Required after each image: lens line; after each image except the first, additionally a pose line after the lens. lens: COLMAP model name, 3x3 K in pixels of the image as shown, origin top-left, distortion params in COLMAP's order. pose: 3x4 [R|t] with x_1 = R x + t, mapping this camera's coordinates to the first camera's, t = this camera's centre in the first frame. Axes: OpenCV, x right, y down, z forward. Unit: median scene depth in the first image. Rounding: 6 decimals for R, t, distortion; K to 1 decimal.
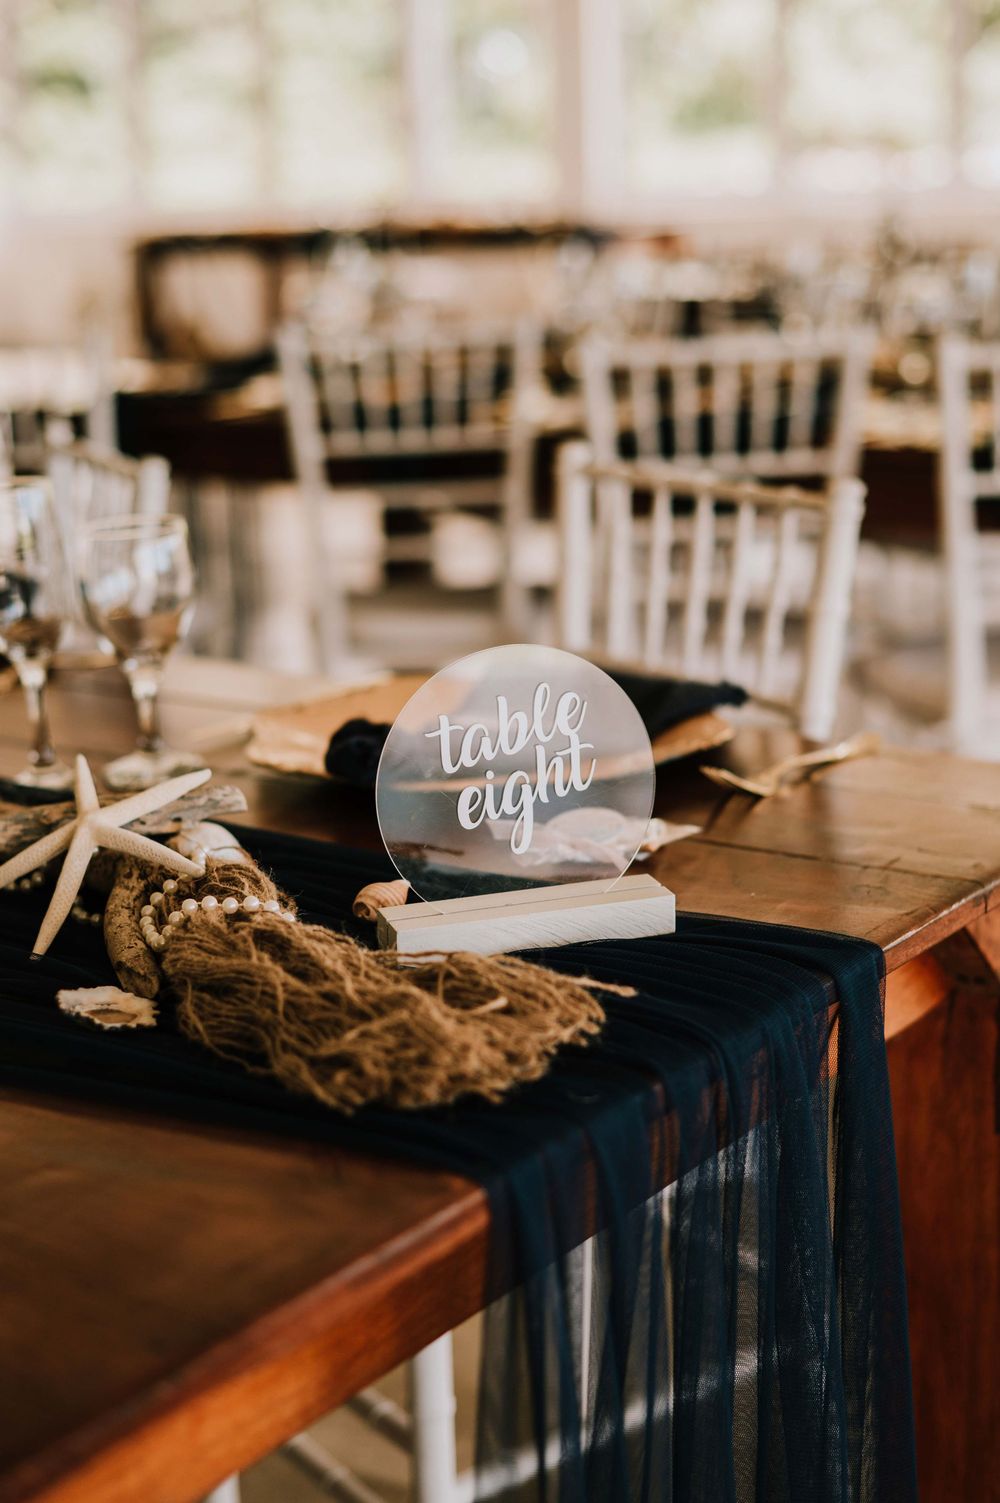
lens RADIAL K [[2165.0, 0, 500.0], [0, 2165.0, 751.5], [0, 0, 1]] dist [-0.007916, -0.011768]
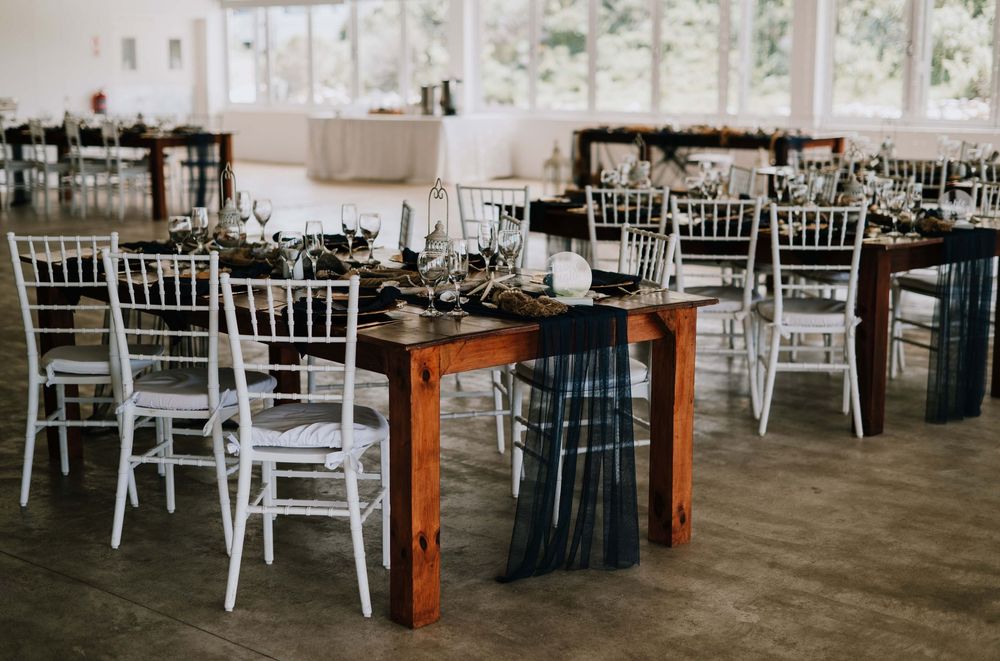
lens RADIAL K [[1440.4, 0, 500.0], [0, 1440.4, 330.5], [0, 0, 1]] dist [-0.007916, -0.011768]
pose [[0.969412, 0.078879, -0.232420, 0.691984], [-0.096742, 0.993087, -0.066472, 0.401904], [0.225570, 0.086923, 0.970341, -2.538496]]
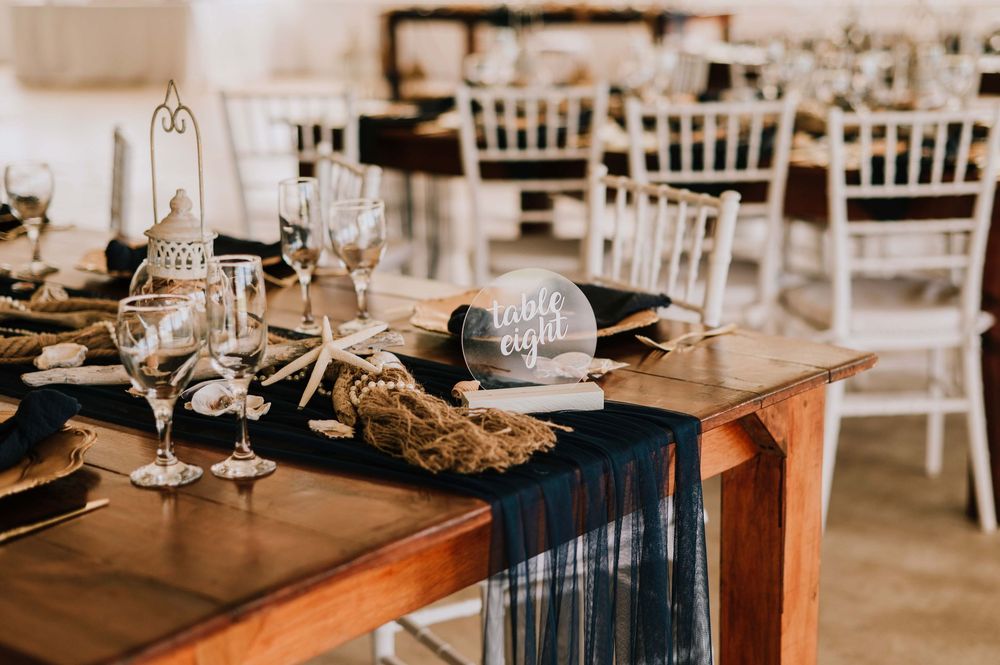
lens RADIAL K [[1514.1, 0, 533.0], [0, 1514.1, 331.5], [0, 0, 1]] dist [-0.018676, -0.061981]
pose [[0.997226, 0.038401, -0.063755, 0.100631], [-0.039365, 0.999128, -0.013933, 0.030926], [0.063164, 0.016404, 0.997868, -0.447044]]
